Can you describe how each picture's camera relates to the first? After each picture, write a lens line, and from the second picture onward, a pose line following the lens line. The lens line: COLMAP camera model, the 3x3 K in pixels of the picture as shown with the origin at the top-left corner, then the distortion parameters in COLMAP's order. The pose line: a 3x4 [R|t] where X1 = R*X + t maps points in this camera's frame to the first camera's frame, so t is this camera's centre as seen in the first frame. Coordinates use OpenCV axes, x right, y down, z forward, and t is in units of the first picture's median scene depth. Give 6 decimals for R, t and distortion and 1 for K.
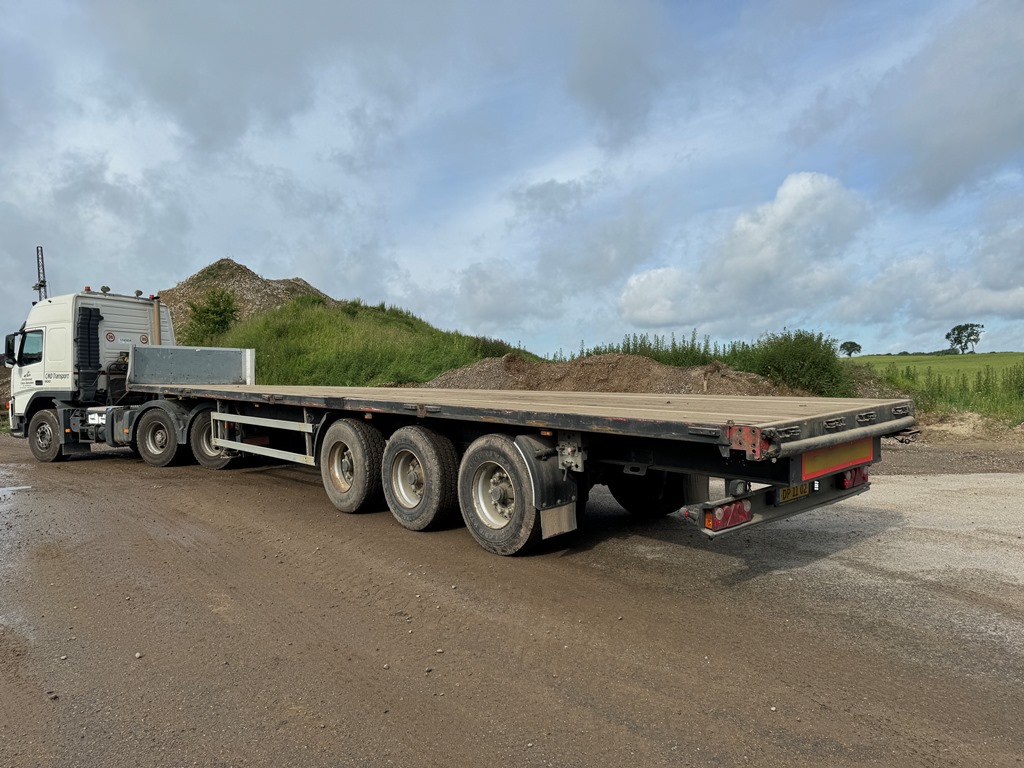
lens RADIAL K [[731.0, 0, 494.0], [0, 731.0, 382.7], [0, 0, 1]] dist [0.066051, -0.074204]
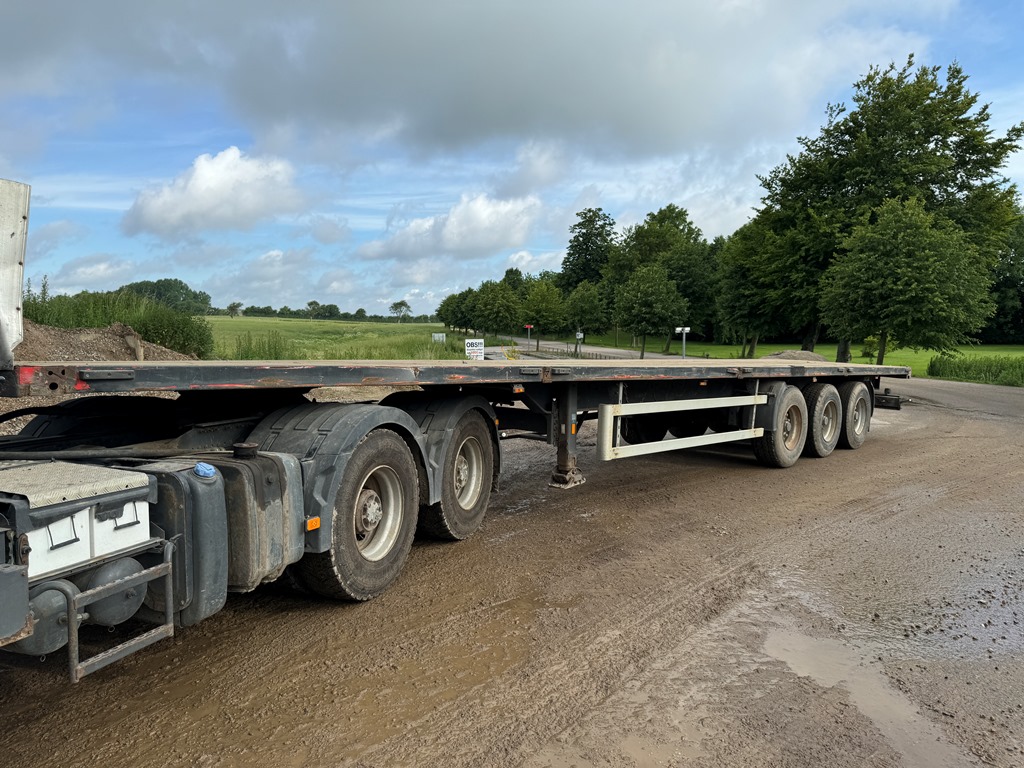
lens RADIAL K [[731.0, 0, 494.0], [0, 731.0, 382.7], [0, 0, 1]] dist [0.066051, -0.074204]
pose [[-0.106287, -0.045475, 0.993295, -0.899616], [-0.002202, 0.998962, 0.045499, -0.003699], [-0.994333, 0.002649, -0.106276, 1.093386]]
